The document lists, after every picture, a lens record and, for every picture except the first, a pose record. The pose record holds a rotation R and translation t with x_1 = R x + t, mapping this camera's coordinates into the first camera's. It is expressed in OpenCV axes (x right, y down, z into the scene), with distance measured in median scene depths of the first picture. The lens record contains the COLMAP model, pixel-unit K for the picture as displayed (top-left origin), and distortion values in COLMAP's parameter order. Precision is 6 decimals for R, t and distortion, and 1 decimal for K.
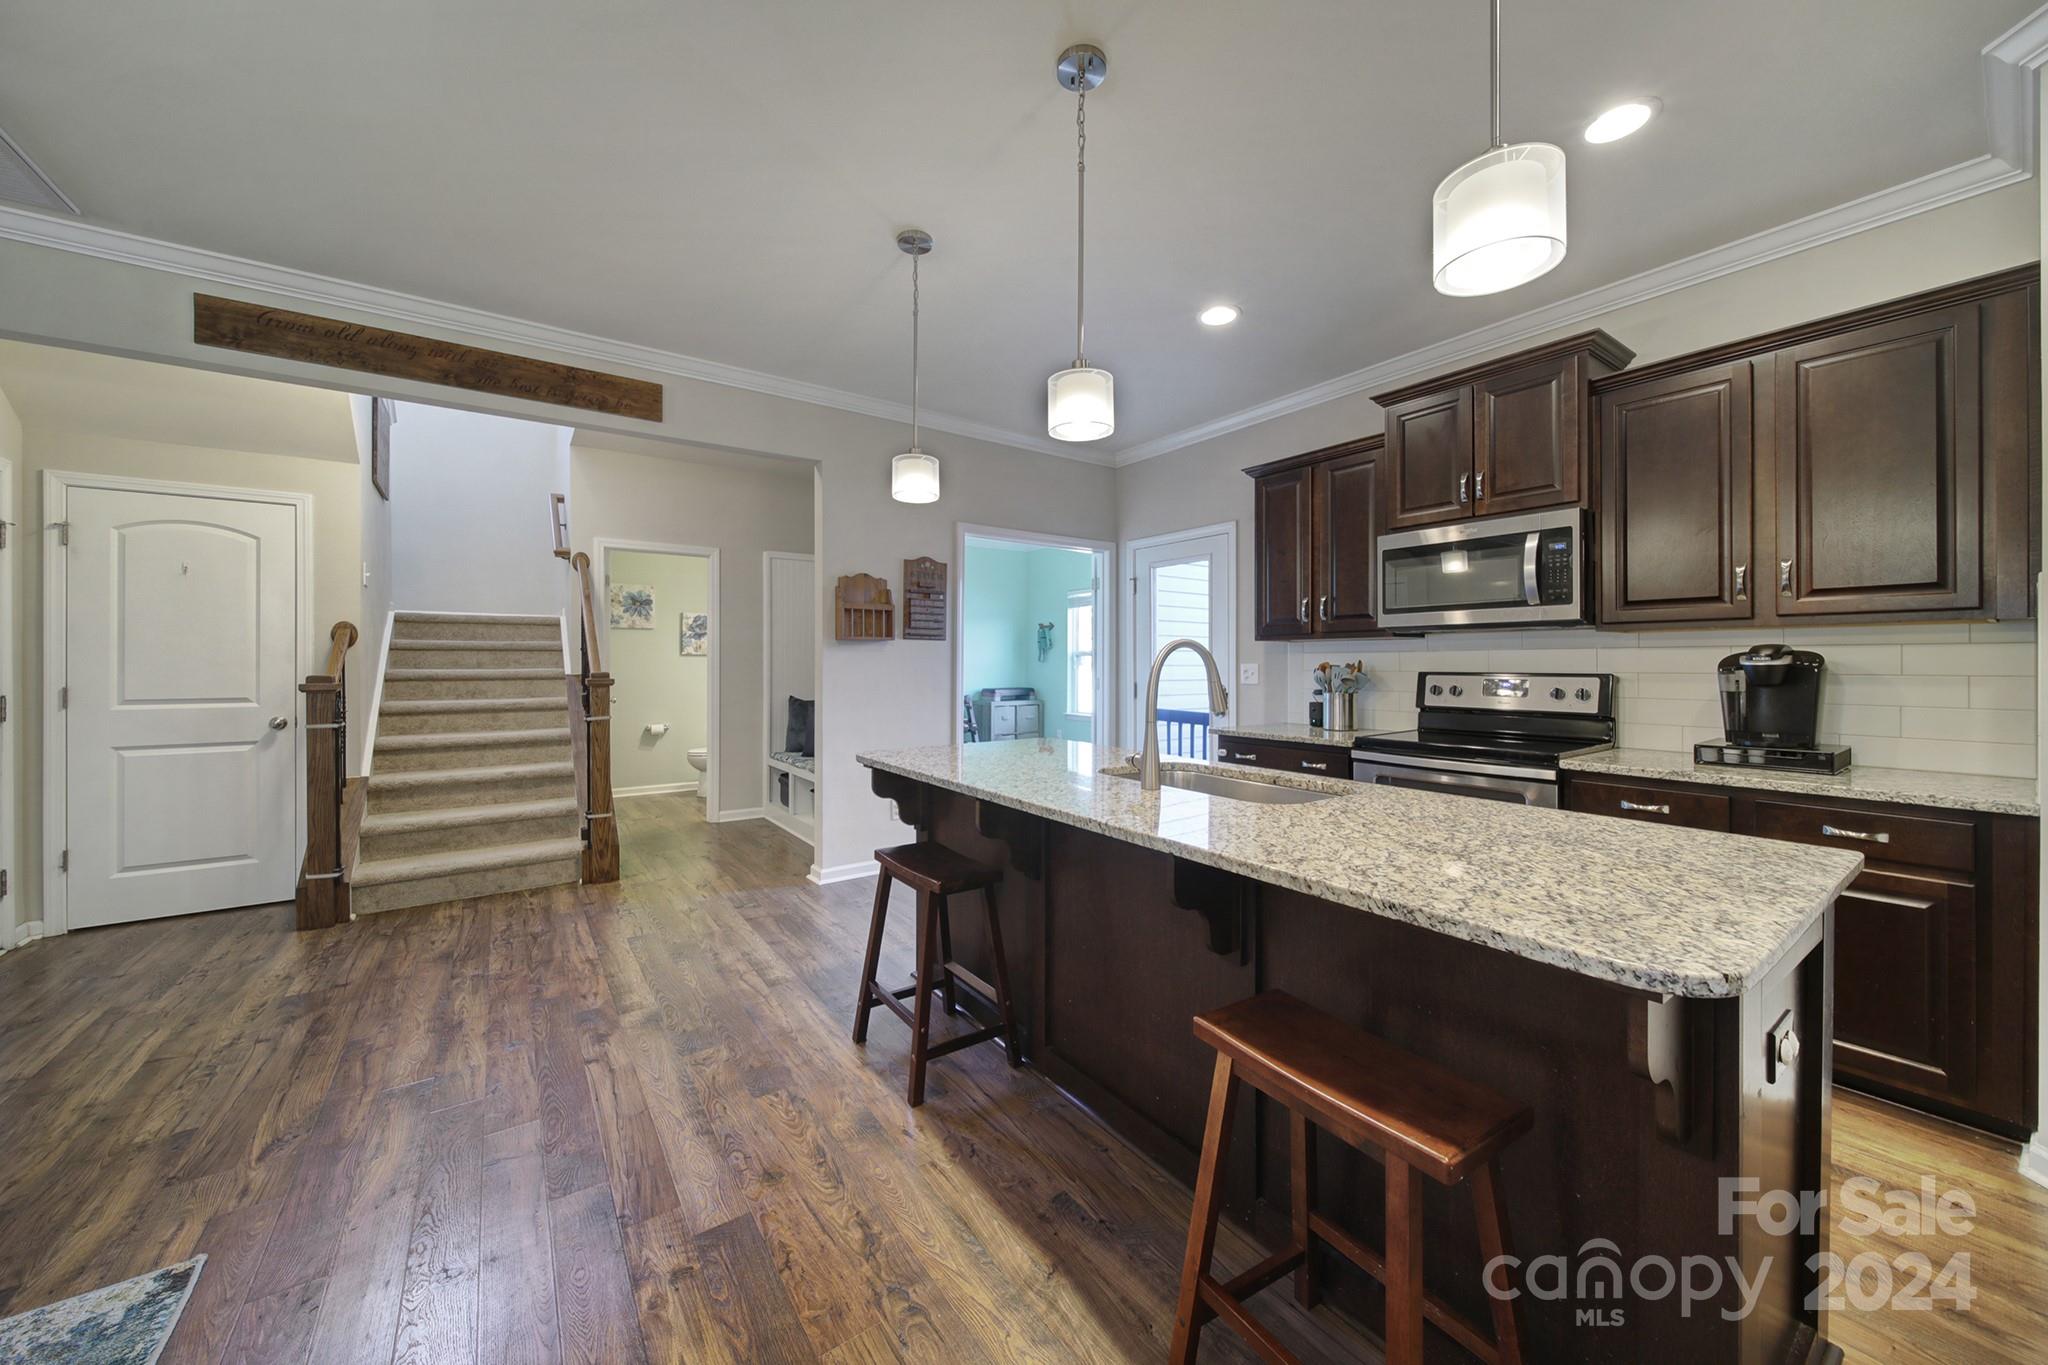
lens RADIAL K [[727.1, 0, 1016.4], [0, 727.1, 677.8], [0, 0, 1]] dist [0.000809, -0.000231]
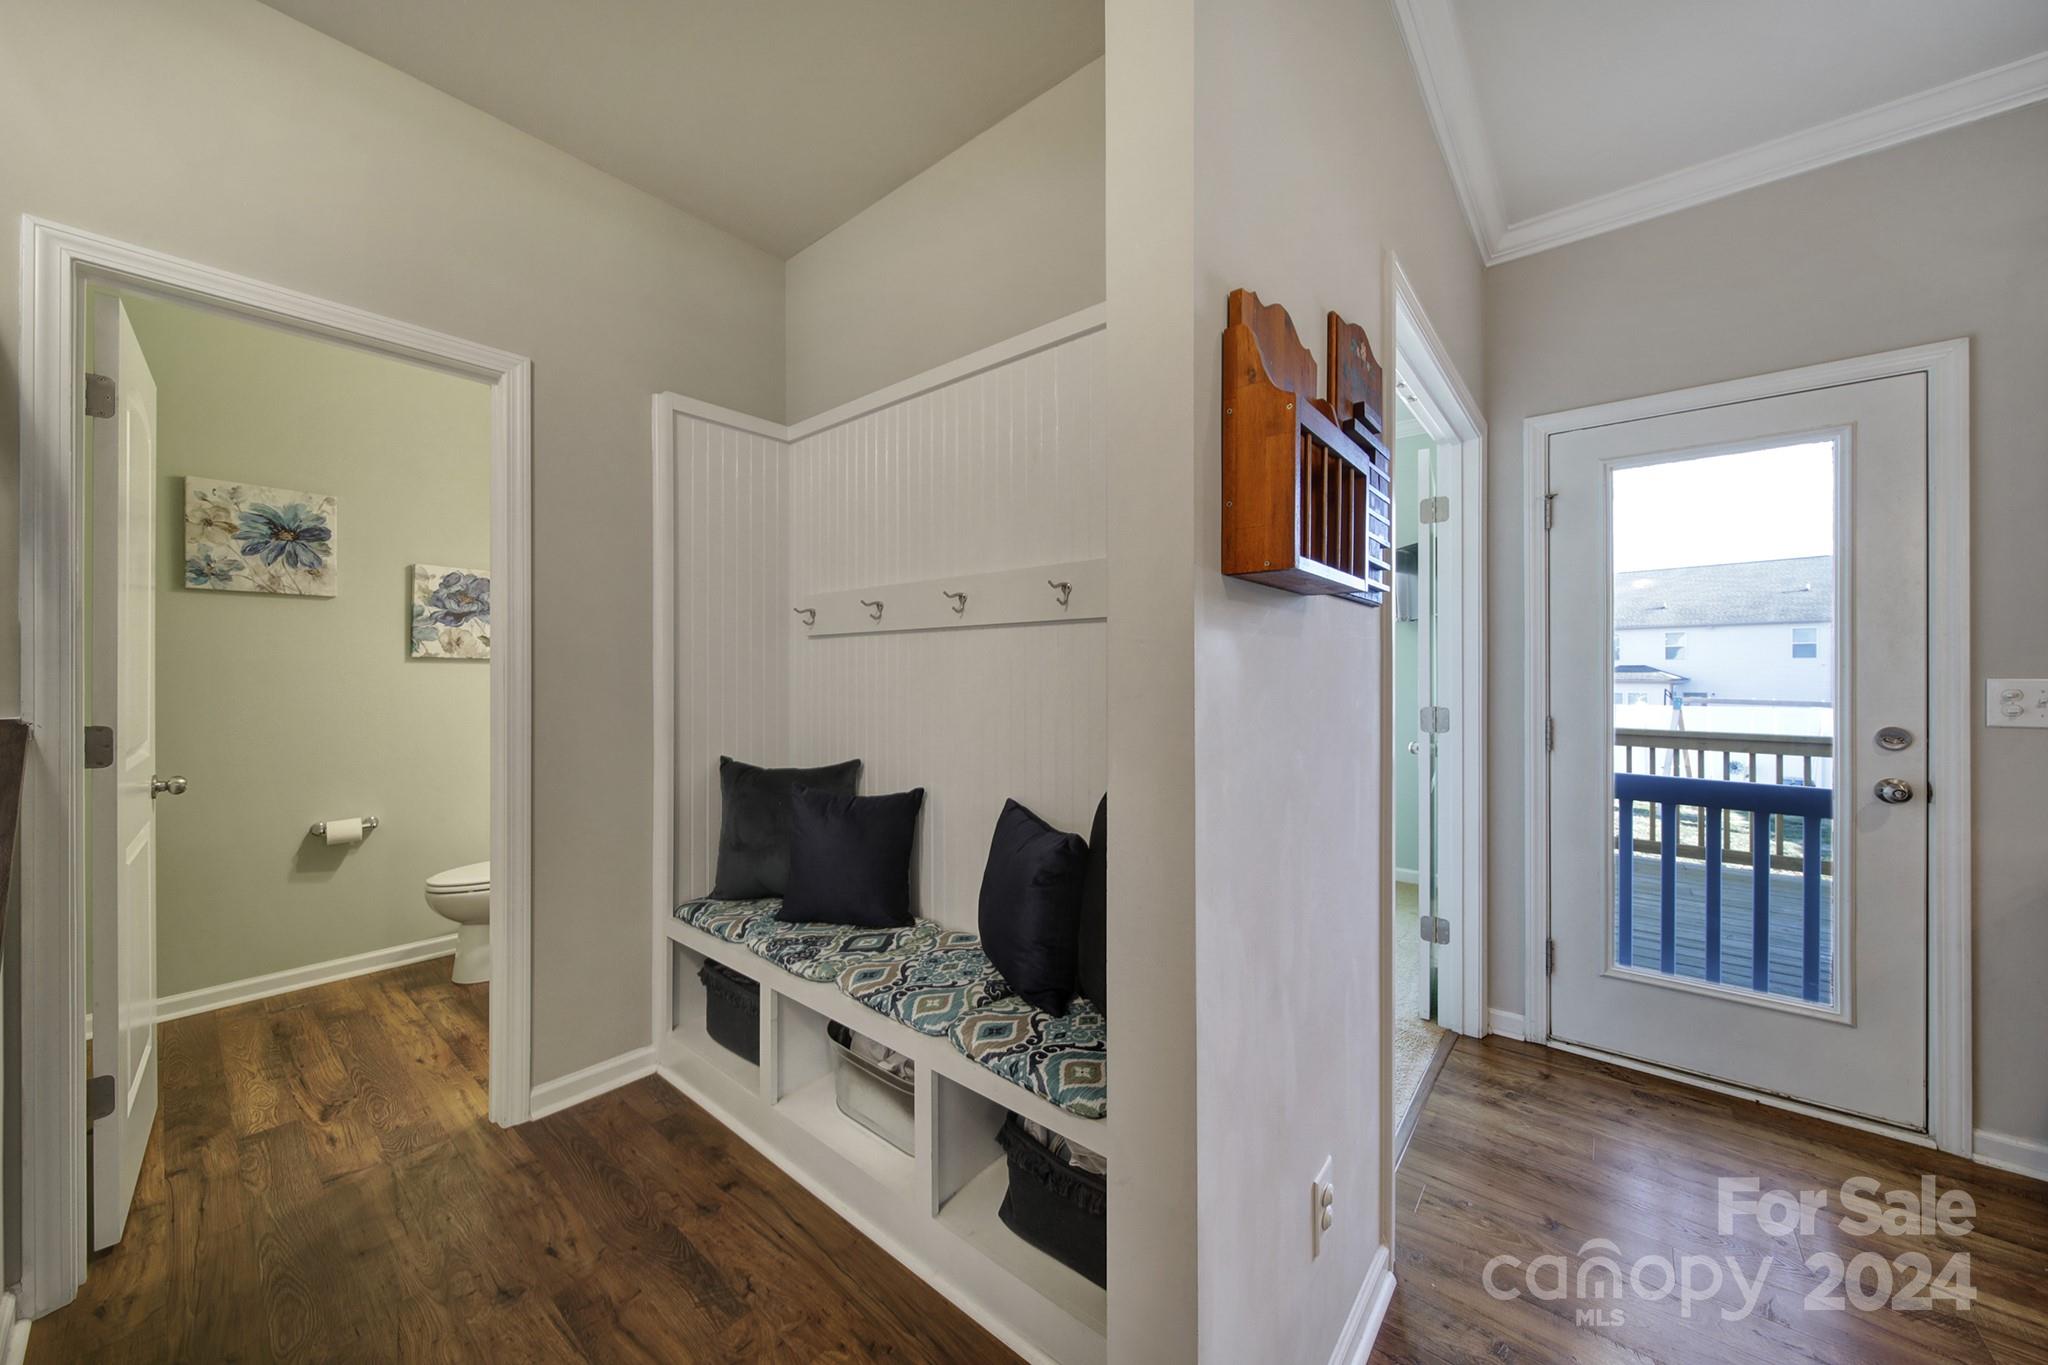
lens RADIAL K [[727.1, 0, 1016.4], [0, 727.1, 677.8], [0, 0, 1]] dist [0.000809, -0.000231]
pose [[0.966558, -0.002745, 0.256433, -0.224893], [0.006767, 0.999868, -0.014802, -0.011523], [-0.256358, 0.016043, 0.966449, 0.493658]]
